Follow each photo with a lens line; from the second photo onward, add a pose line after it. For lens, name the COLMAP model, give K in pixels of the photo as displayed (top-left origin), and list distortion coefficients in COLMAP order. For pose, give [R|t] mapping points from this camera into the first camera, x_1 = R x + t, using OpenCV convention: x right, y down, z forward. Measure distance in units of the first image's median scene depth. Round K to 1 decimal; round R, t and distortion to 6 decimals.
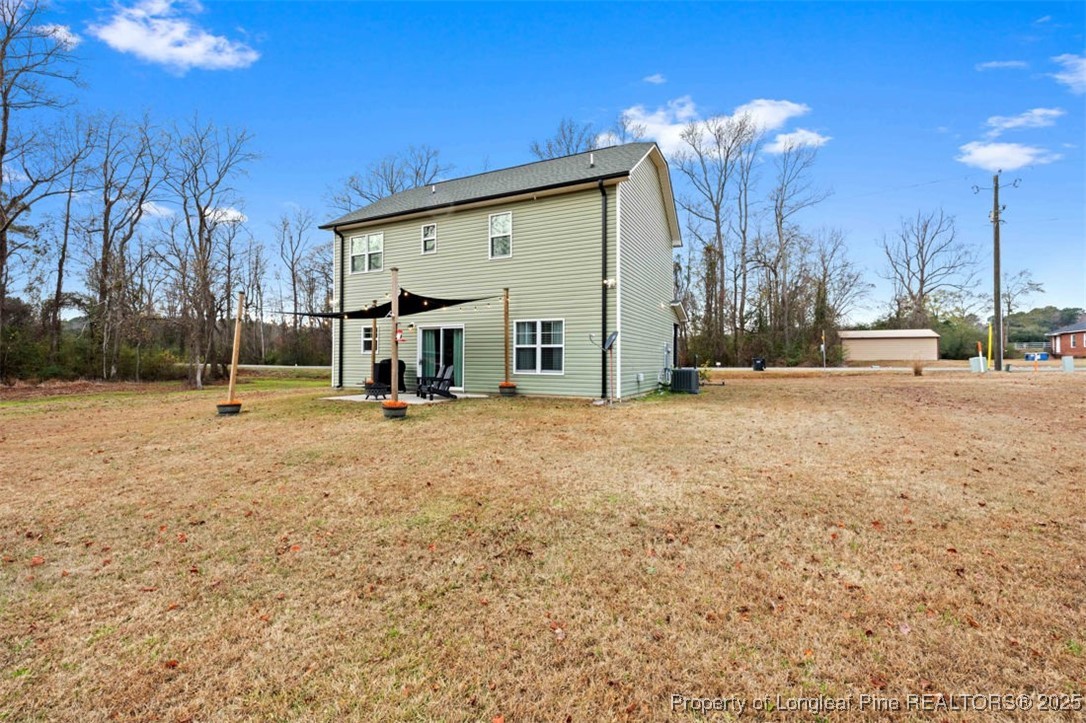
lens RADIAL K [[458.0, 0, 541.6], [0, 458.0, 349.6], [0, 0, 1]] dist [0.001292, 0.000205]
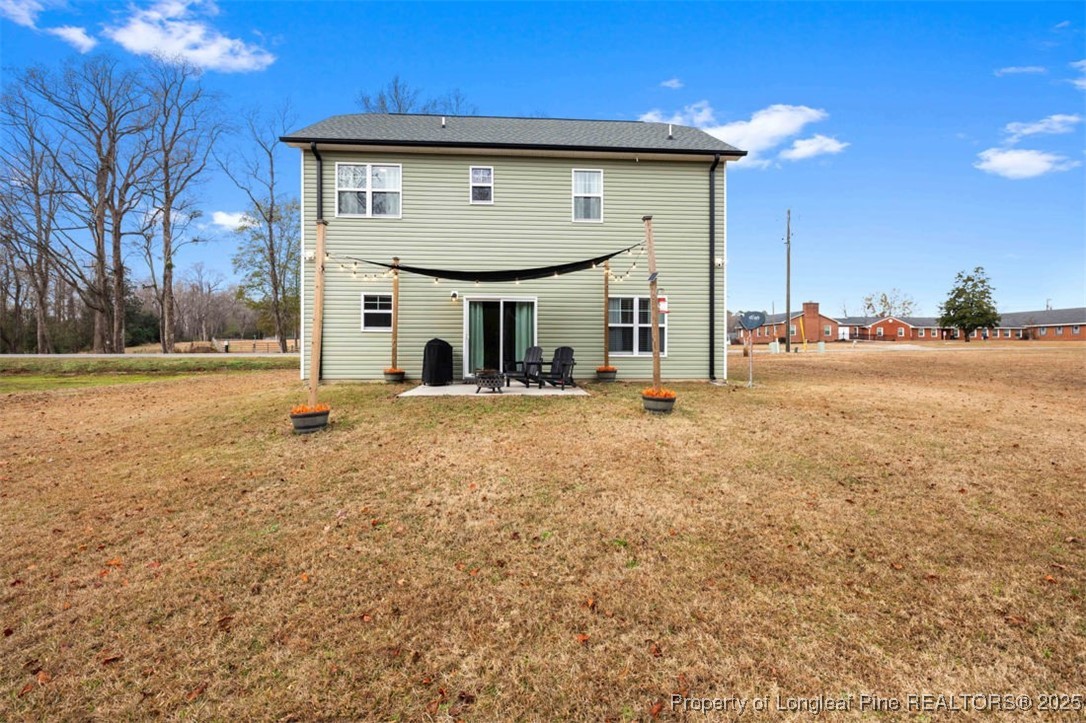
lens RADIAL K [[458.0, 0, 541.6], [0, 458.0, 349.6], [0, 0, 1]] dist [0.001292, 0.000205]
pose [[0.872403, -0.002940, 0.488778, -0.603499], [-0.012142, 0.999543, 0.027685, 0.016962], [-0.488636, -0.030088, 0.871969, 0.293383]]
